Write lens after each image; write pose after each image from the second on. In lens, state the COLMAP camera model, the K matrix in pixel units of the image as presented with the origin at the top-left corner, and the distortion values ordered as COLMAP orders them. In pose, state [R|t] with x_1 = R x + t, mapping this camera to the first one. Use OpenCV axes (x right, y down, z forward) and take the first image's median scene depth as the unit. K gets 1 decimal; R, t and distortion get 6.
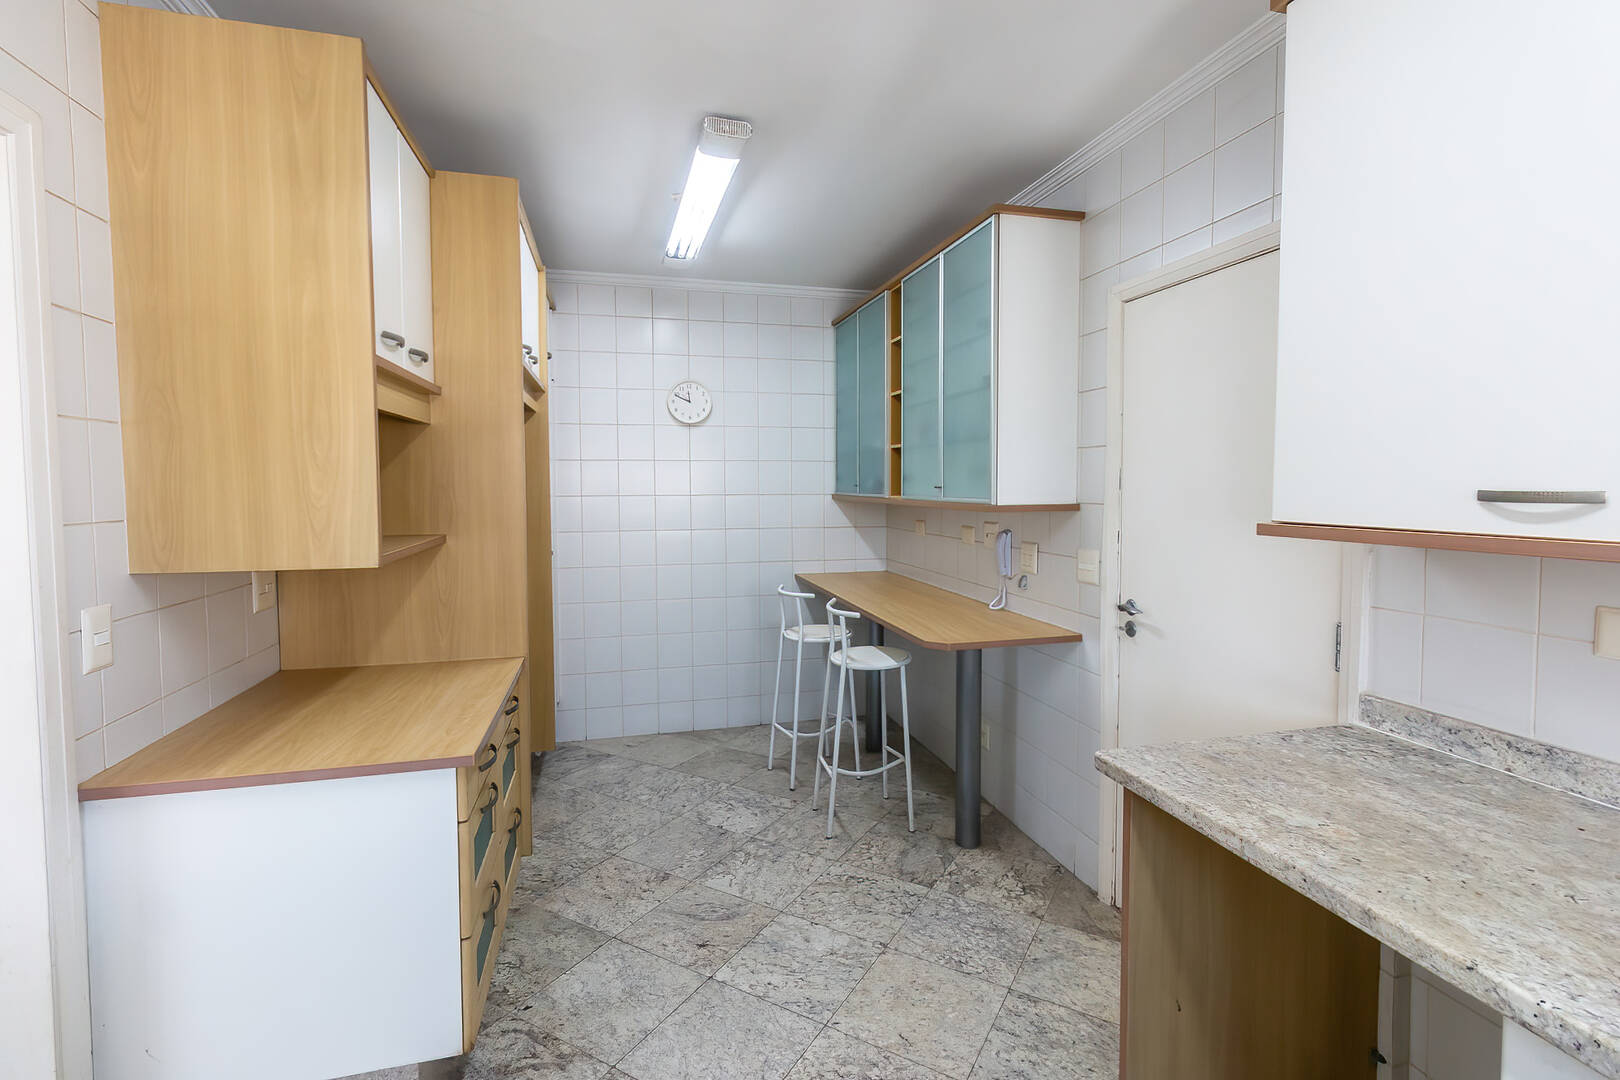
lens RADIAL K [[763.7, 0, 813.4], [0, 763.7, 524.8], [0, 0, 1]] dist [0.008376, 0.000729]
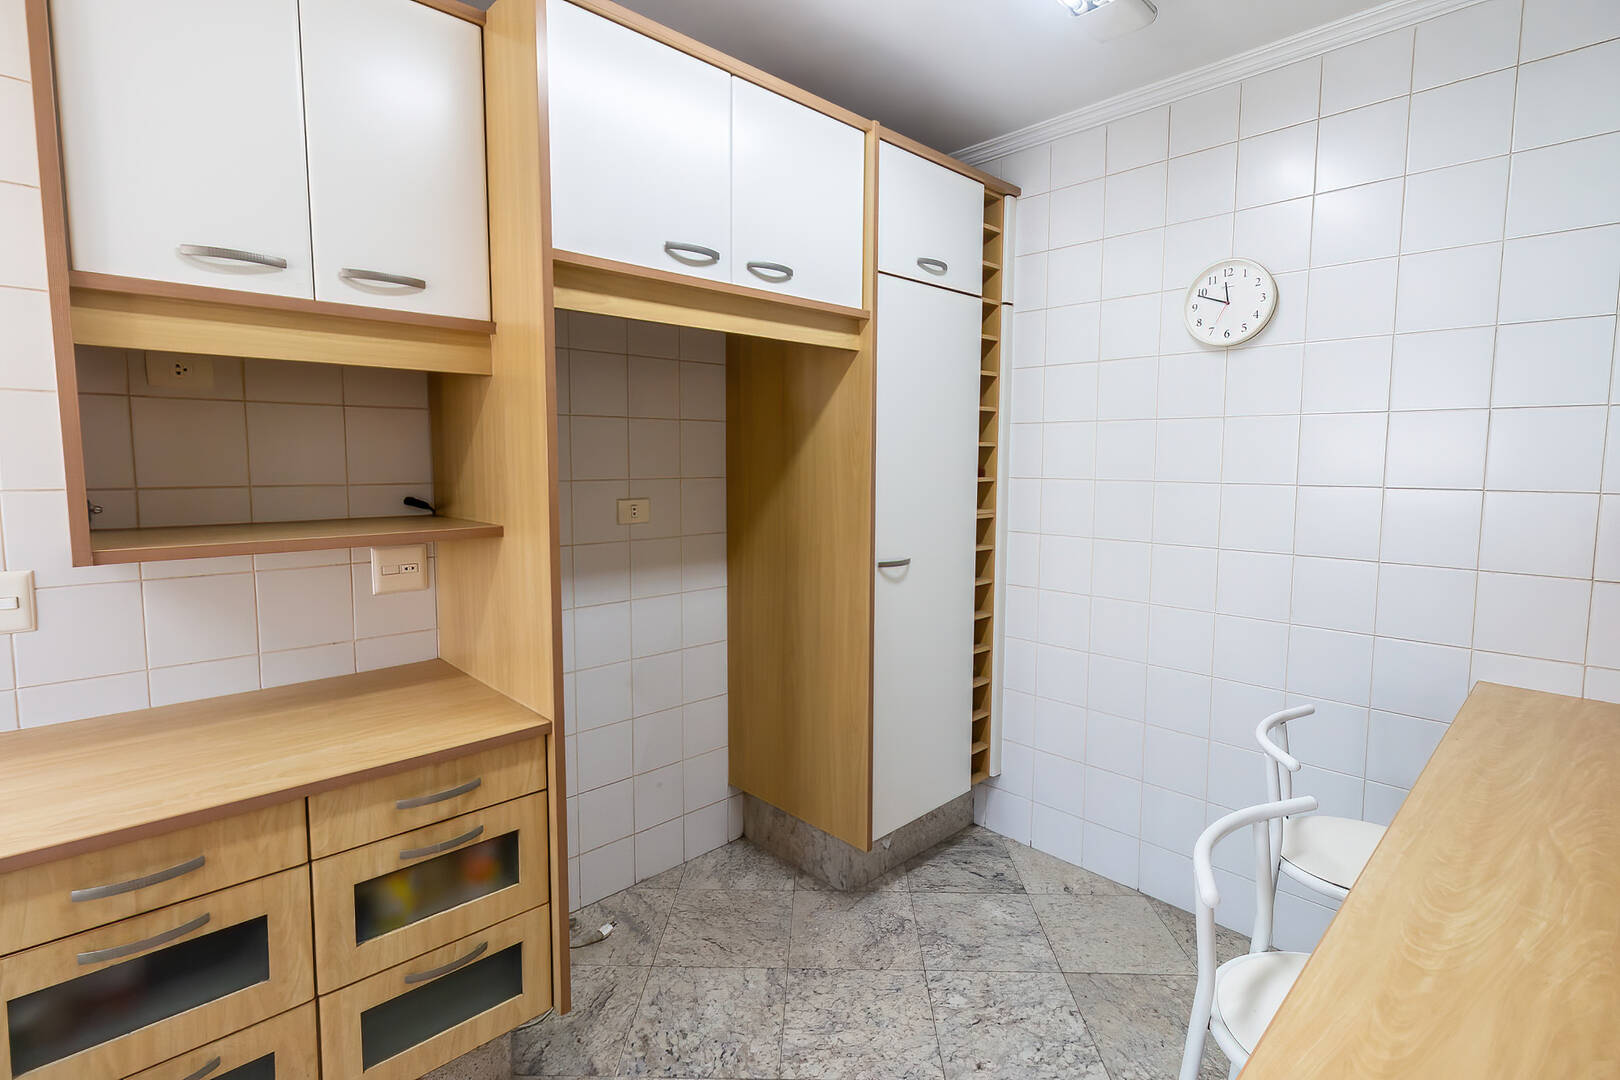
lens RADIAL K [[763.4, 0, 807.3], [0, 763.4, 523.8], [0, 0, 1]] dist [0.001837, -0.000828]
pose [[0.481946, 0.079620, -0.872576, 0.200400], [-0.054034, 0.996668, 0.061098, -0.033663], [0.874533, 0.017703, 0.484642, 0.611305]]
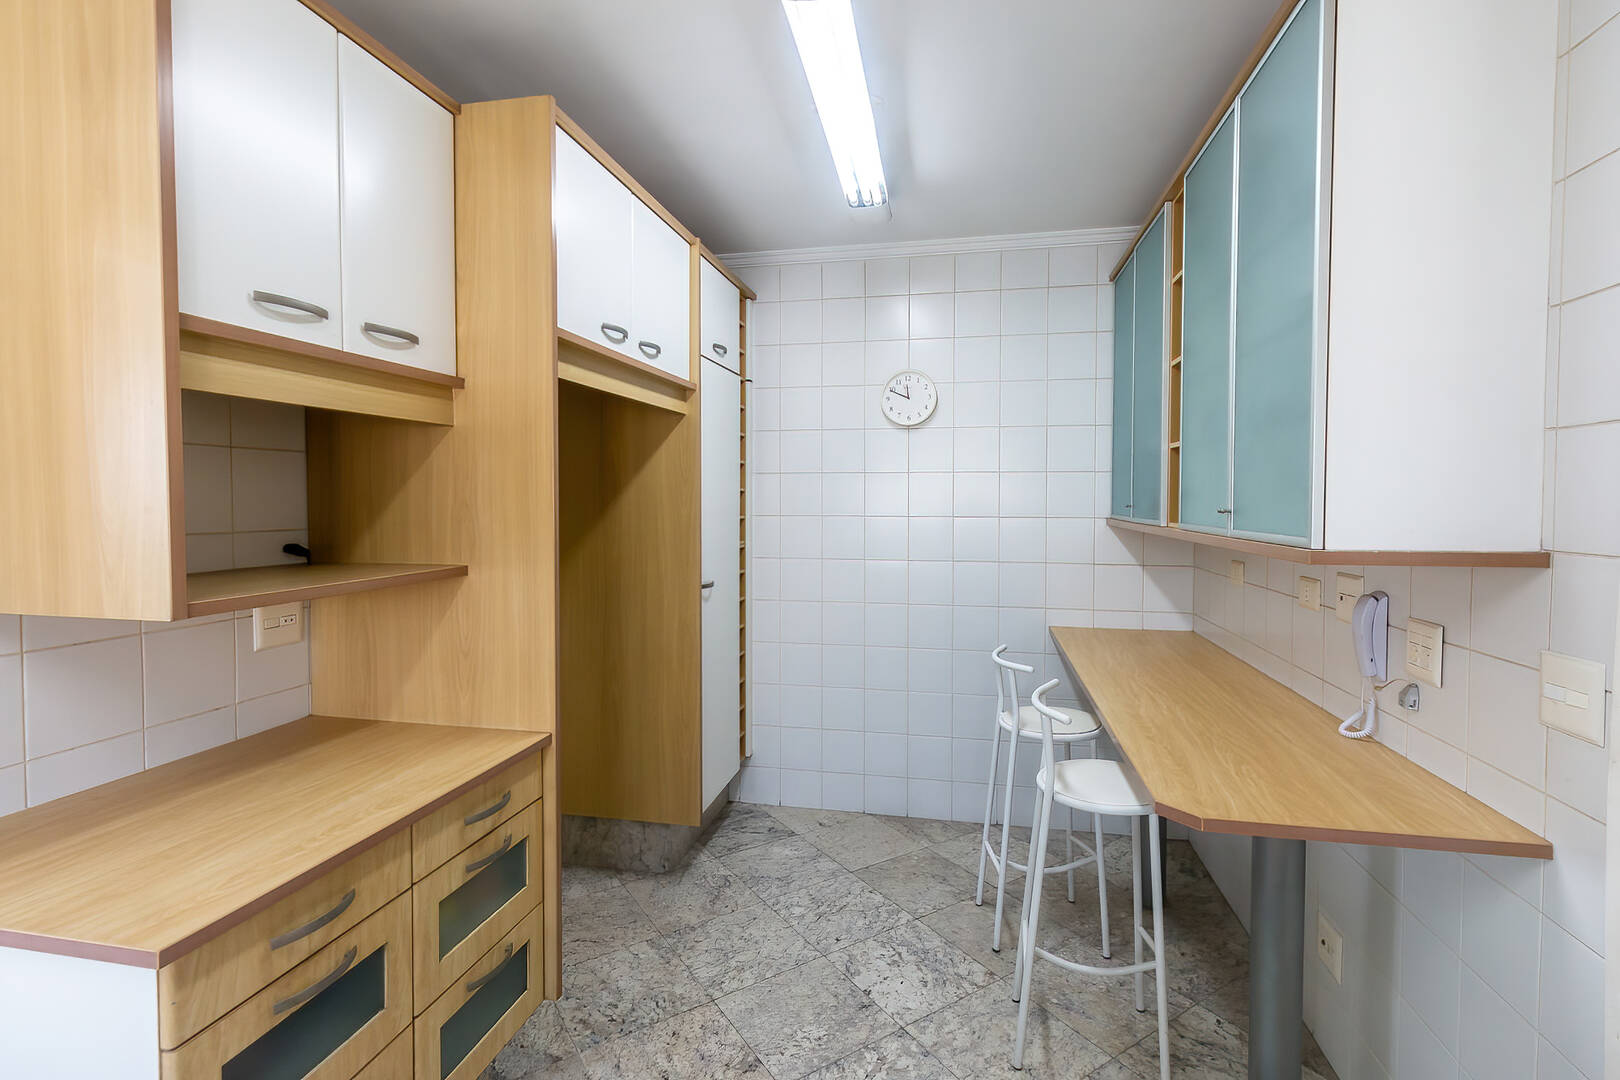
lens RADIAL K [[763.4, 0, 807.3], [0, 763.4, 523.8], [0, 0, 1]] dist [0.001837, -0.000828]
pose [[0.891998, 0.018597, -0.451657, 0.124971], [-0.029072, 0.999445, -0.016264, -0.018745], [0.451104, 0.027638, 0.892043, 0.310165]]
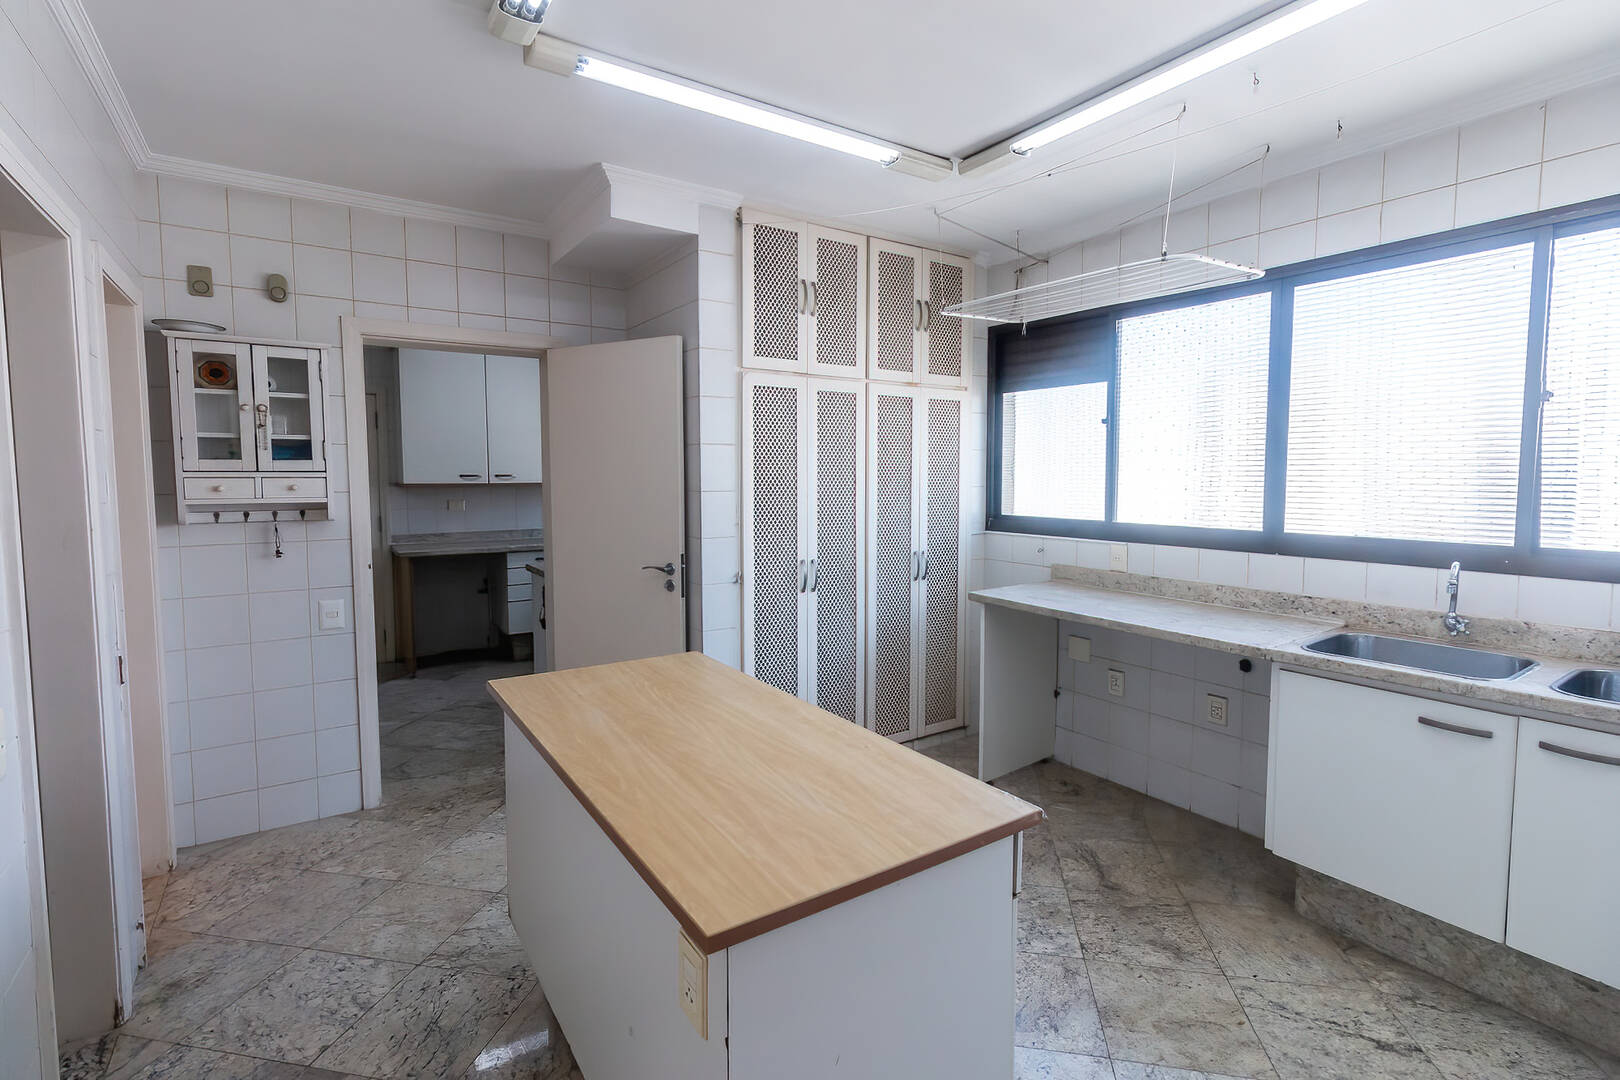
lens RADIAL K [[755.1, 0, 799.9], [0, 755.1, 523.4], [0, 0, 1]] dist [-0.000541, -0.000529]
pose [[0.948051, -0.018607, 0.317573, -0.407274], [0.014446, 0.999776, 0.015452, -0.008875], [-0.317790, -0.010062, 0.948108, 0.075501]]
